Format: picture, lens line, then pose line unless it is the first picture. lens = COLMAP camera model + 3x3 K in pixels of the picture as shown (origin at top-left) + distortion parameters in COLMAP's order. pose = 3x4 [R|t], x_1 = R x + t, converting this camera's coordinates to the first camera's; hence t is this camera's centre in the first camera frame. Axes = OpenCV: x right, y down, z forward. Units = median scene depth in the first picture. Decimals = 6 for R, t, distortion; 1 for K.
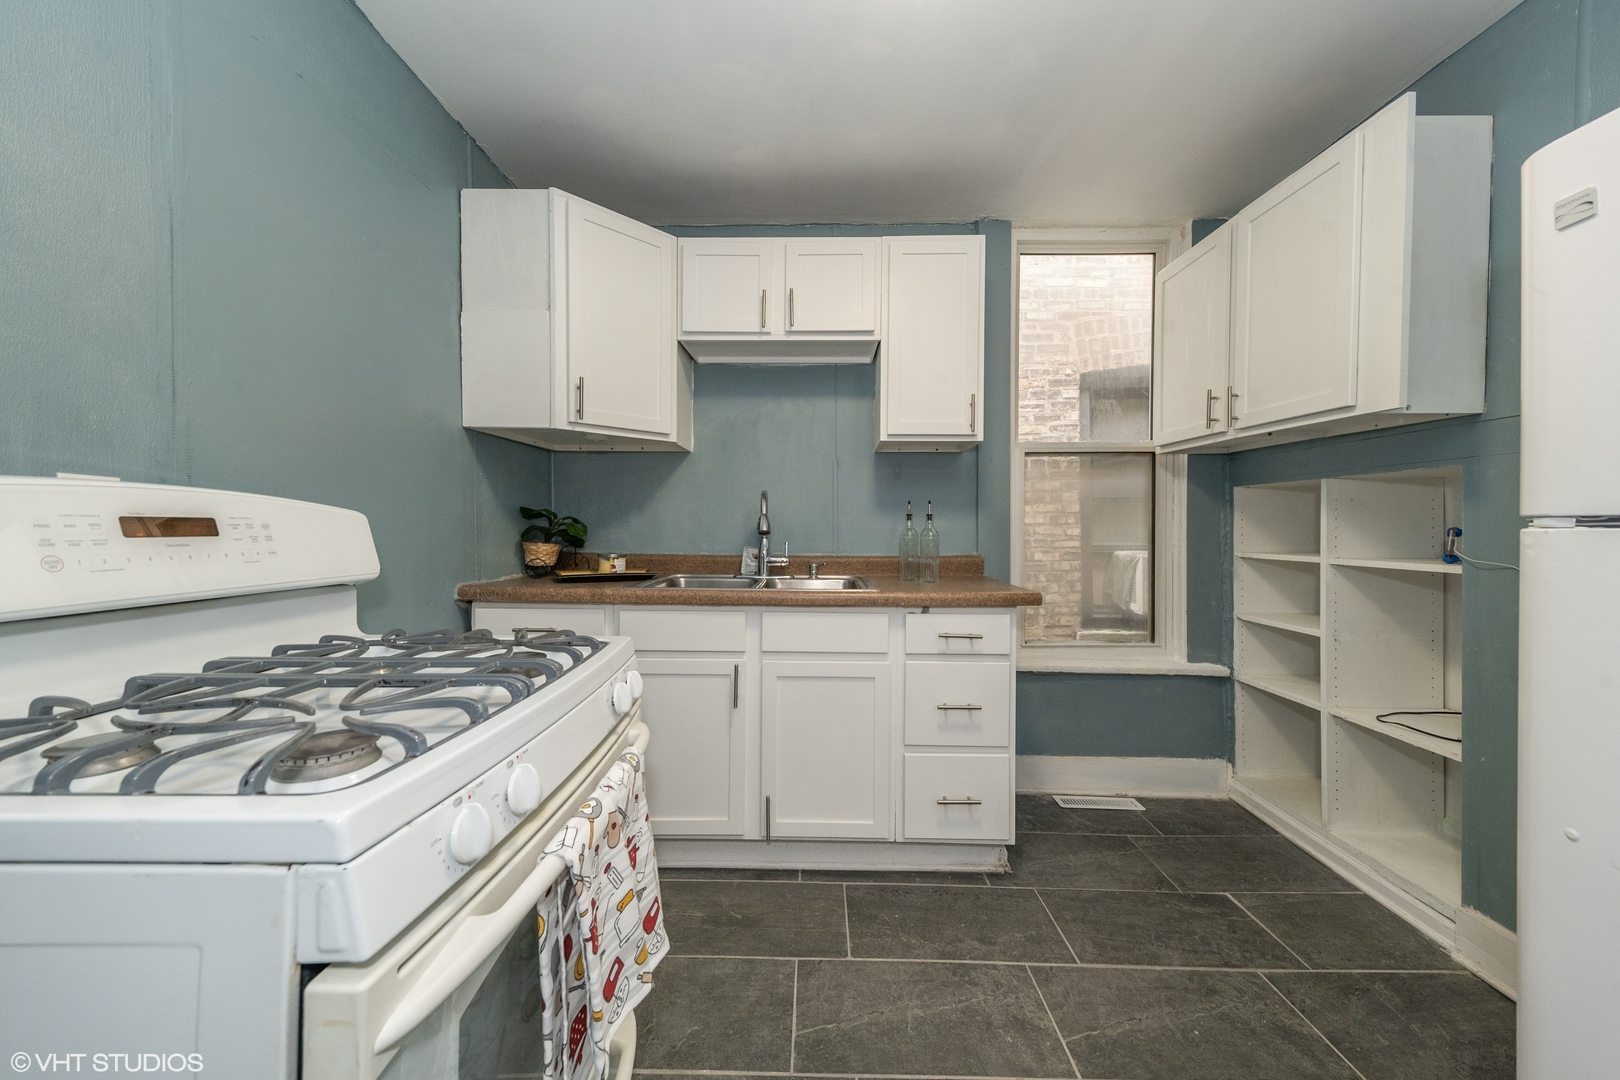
lens RADIAL K [[562.1, 0, 802.1], [0, 562.1, 544.7], [0, 0, 1]] dist [0.036856, -0.010634]
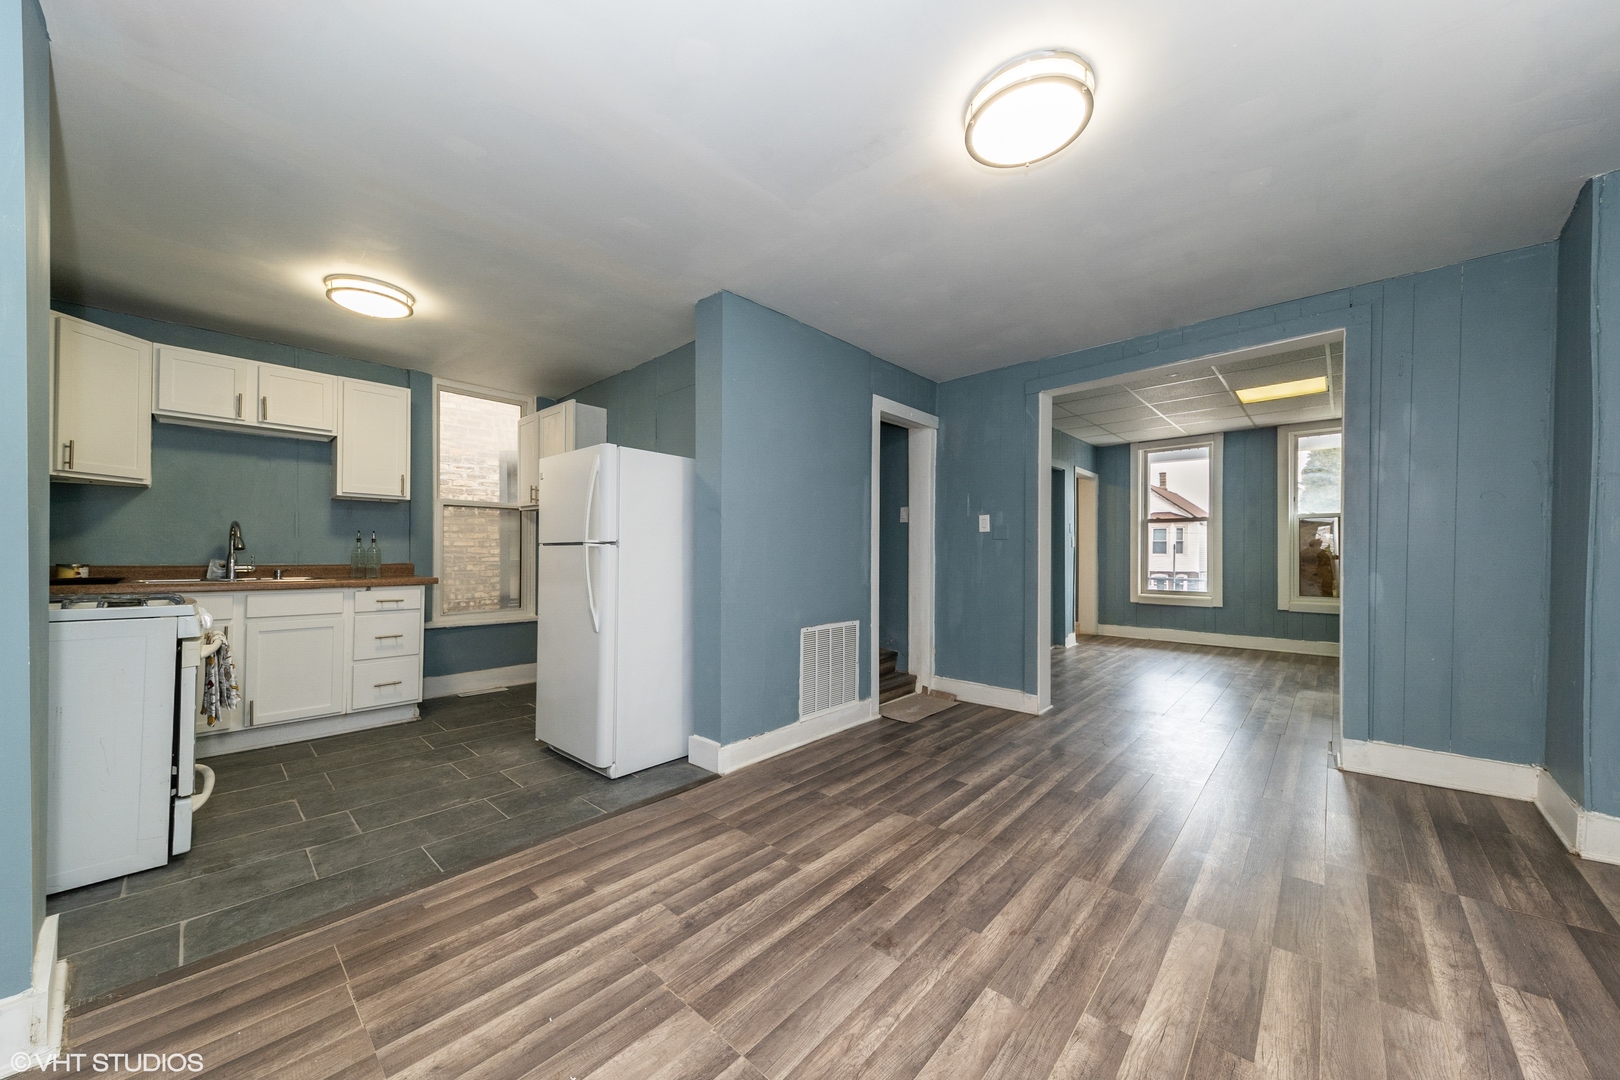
lens RADIAL K [[562.1, 0, 802.1], [0, 562.1, 544.7], [0, 0, 1]] dist [0.036856, -0.010634]
pose [[0.668922, 0.011542, 0.743243, -0.201704], [0.021384, 0.999167, -0.034762, 0.053706], [-0.743025, 0.039146, 0.668118, -1.165420]]
